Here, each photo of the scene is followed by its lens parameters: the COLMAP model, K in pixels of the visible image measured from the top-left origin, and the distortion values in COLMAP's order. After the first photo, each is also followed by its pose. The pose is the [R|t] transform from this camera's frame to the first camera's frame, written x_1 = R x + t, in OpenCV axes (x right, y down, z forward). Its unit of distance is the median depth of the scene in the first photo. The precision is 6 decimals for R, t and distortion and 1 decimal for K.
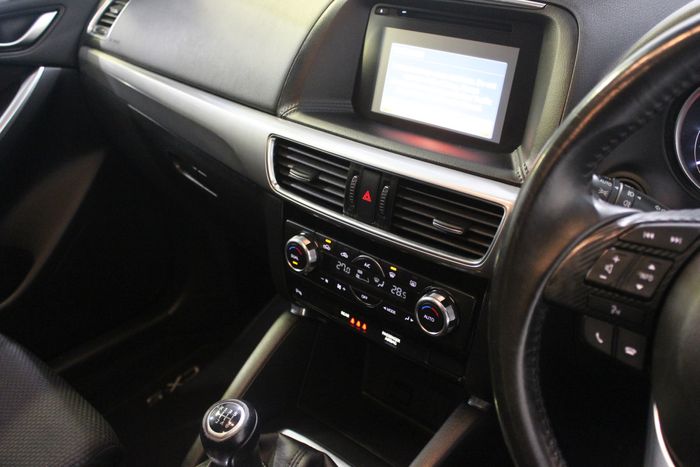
lens RADIAL K [[763.8, 0, 351.1], [0, 763.8, 233.6], [0, 0, 1]] dist [0.020315, 0.000000]
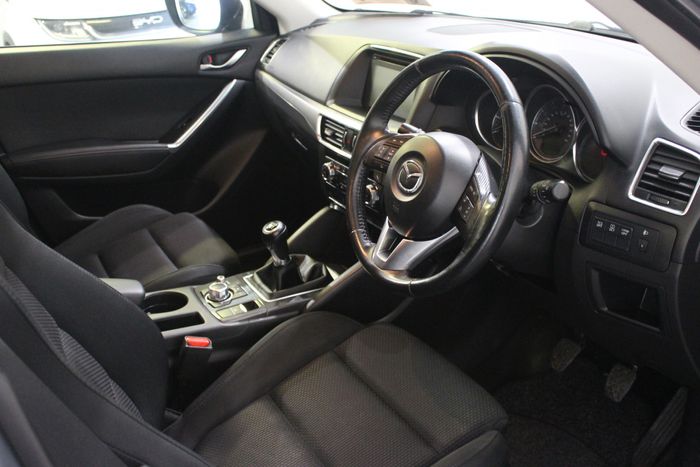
lens RADIAL K [[763.8, 0, 348.9], [0, 763.8, 236.8], [0, 0, 1]] dist [0.020315, 0.000000]
pose [[0.958853, 0.096777, -0.266898, 0.541664], [-0.105735, 0.994206, -0.019364, 0.229297], [0.263478, 0.046788, 0.963530, -0.944155]]
